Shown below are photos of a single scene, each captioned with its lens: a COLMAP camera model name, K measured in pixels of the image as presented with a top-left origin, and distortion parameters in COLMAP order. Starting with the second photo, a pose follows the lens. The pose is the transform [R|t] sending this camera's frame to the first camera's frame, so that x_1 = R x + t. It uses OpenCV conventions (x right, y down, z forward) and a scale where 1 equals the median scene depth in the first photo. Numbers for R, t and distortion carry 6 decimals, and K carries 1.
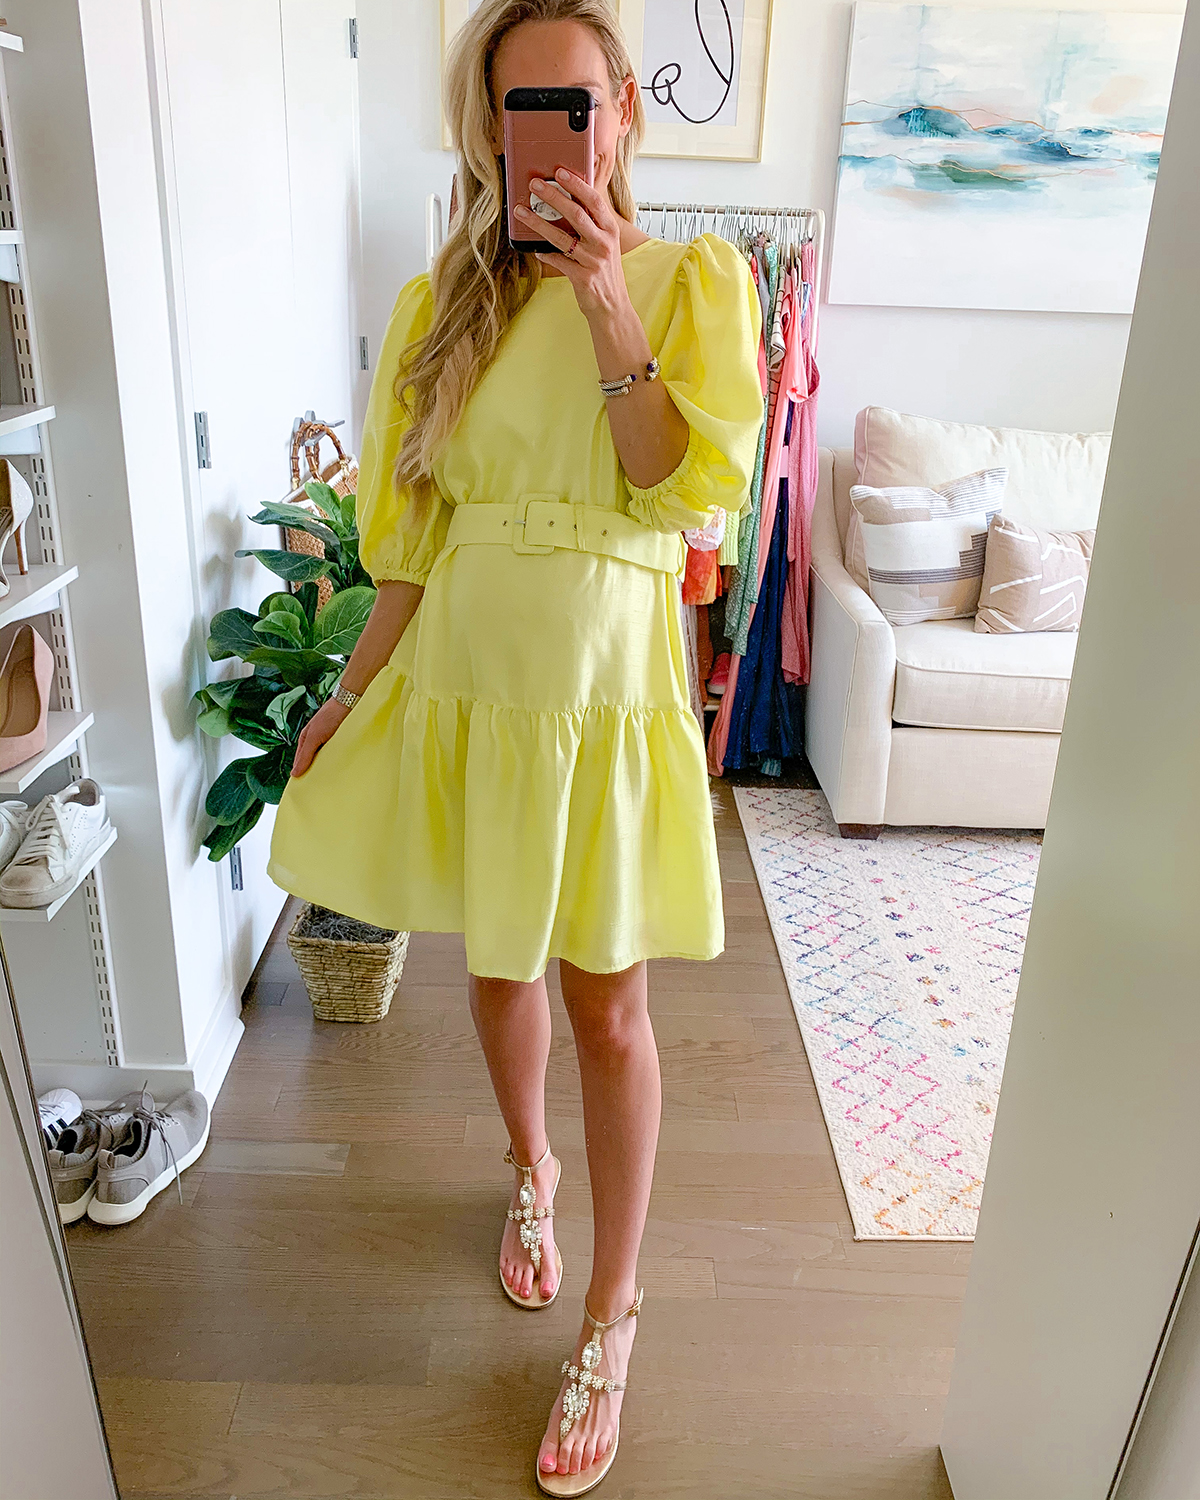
lens RADIAL K [[1200.6, 0, 605.9], [0, 1200.6, 689.2], [0, 0, 1]] dist [0.001427, -0.007470]
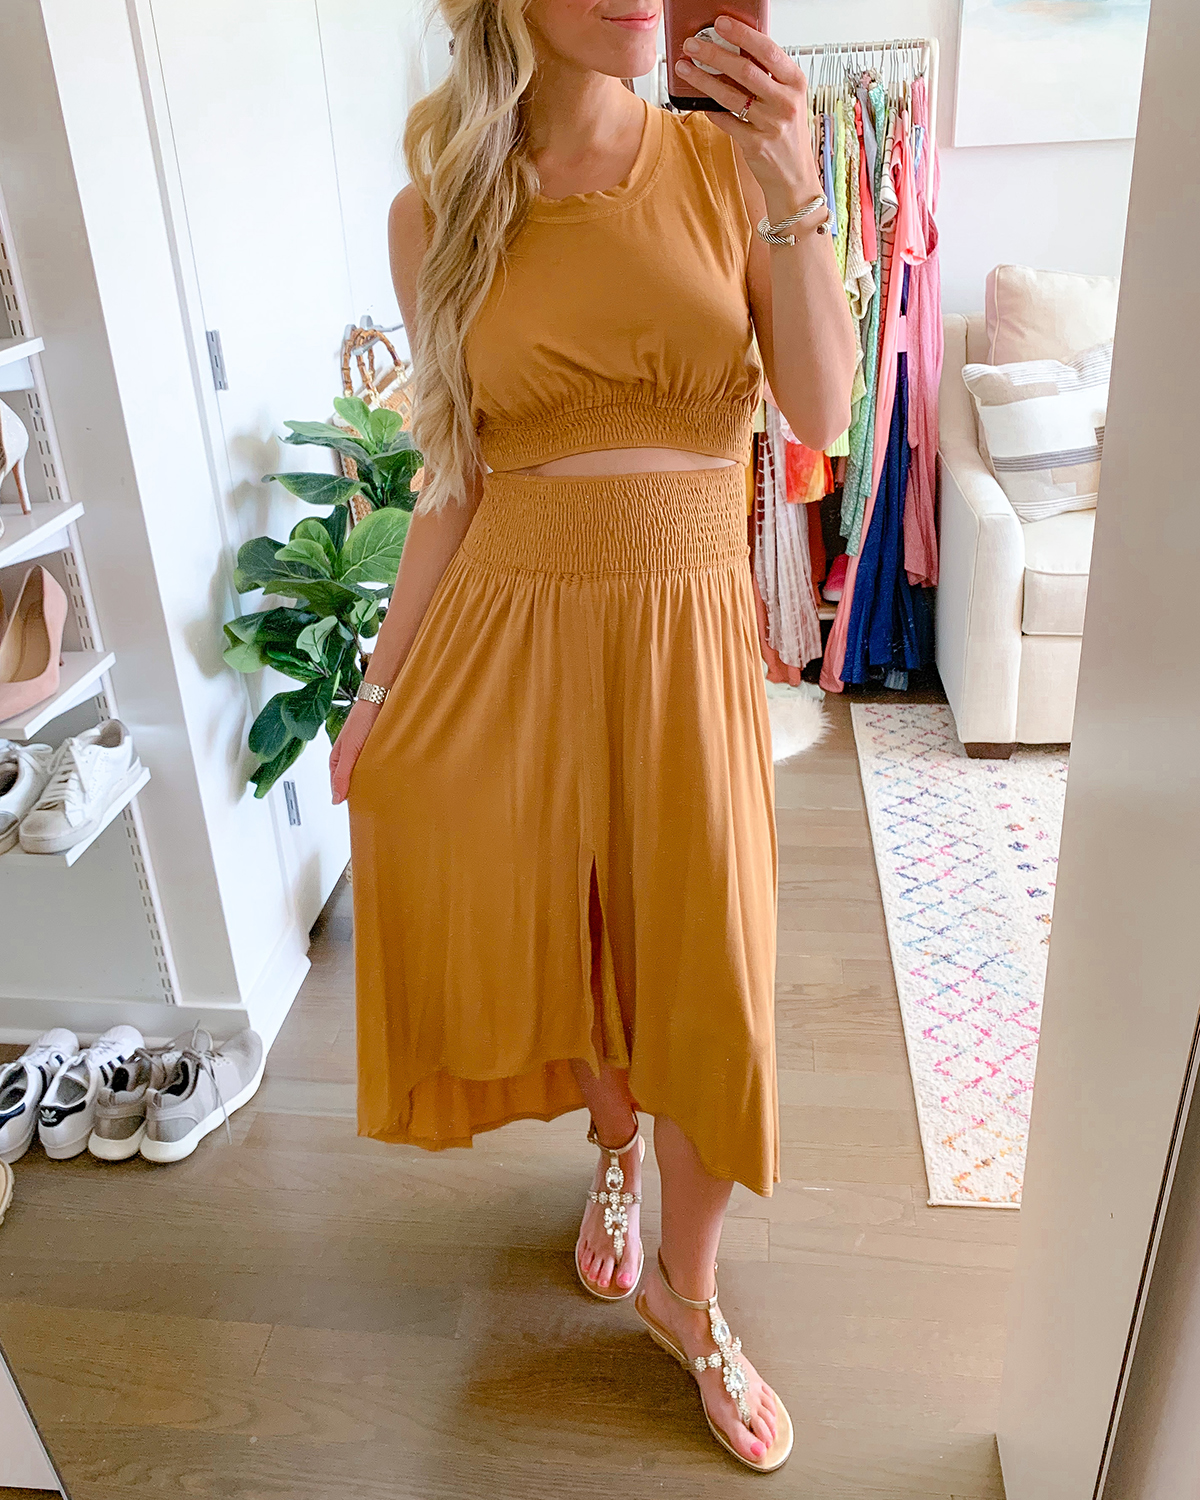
lens RADIAL K [[1281.1, 0, 587.0], [0, 1281.1, 687.1], [0, 0, 1]] dist [0.016381, -0.022520]
pose [[0.988124, -0.022895, -0.151944, 0.087767], [0.034074, 0.996867, 0.071379, -0.010588], [0.149834, -0.075709, 0.985808, 0.021507]]
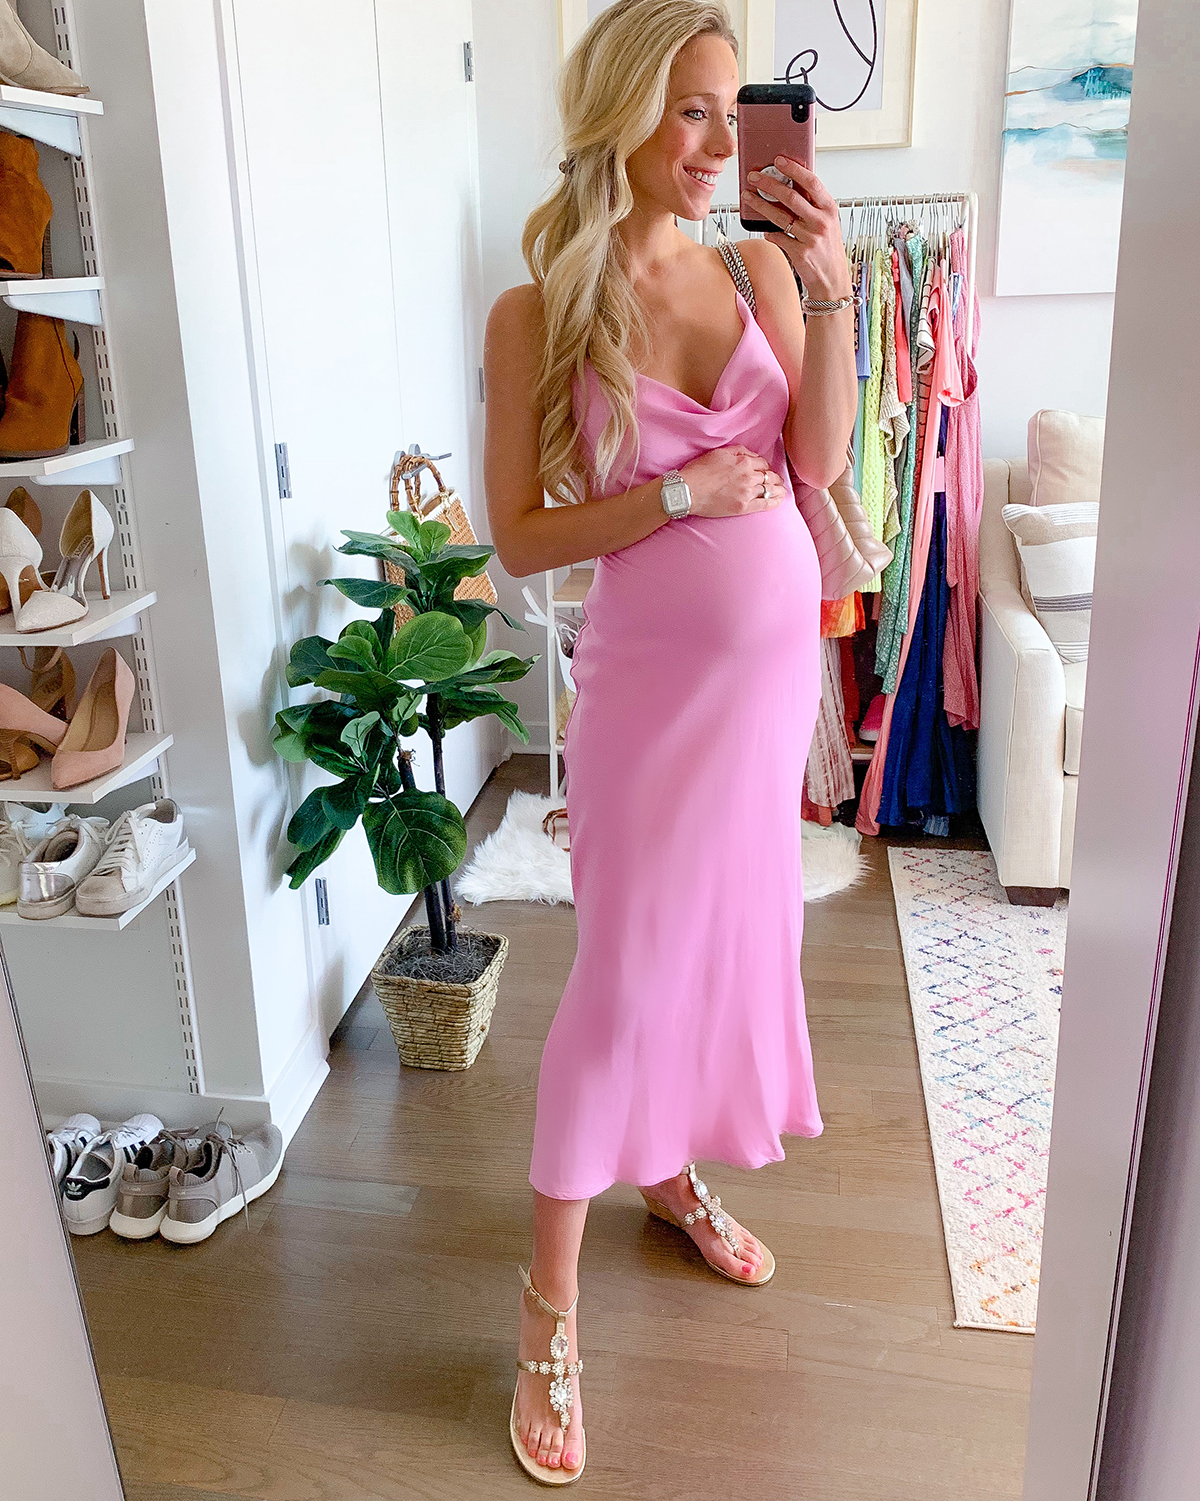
lens RADIAL K [[1366.5, 0, 520.1], [0, 1366.5, 698.5], [0, 0, 1]] dist [0.053591, -0.103988]
pose [[0.976619, -0.008519, -0.214807, 0.094284], [-0.002039, 0.998802, -0.048883, 0.036350], [0.214966, 0.048178, 0.975433, -0.069094]]
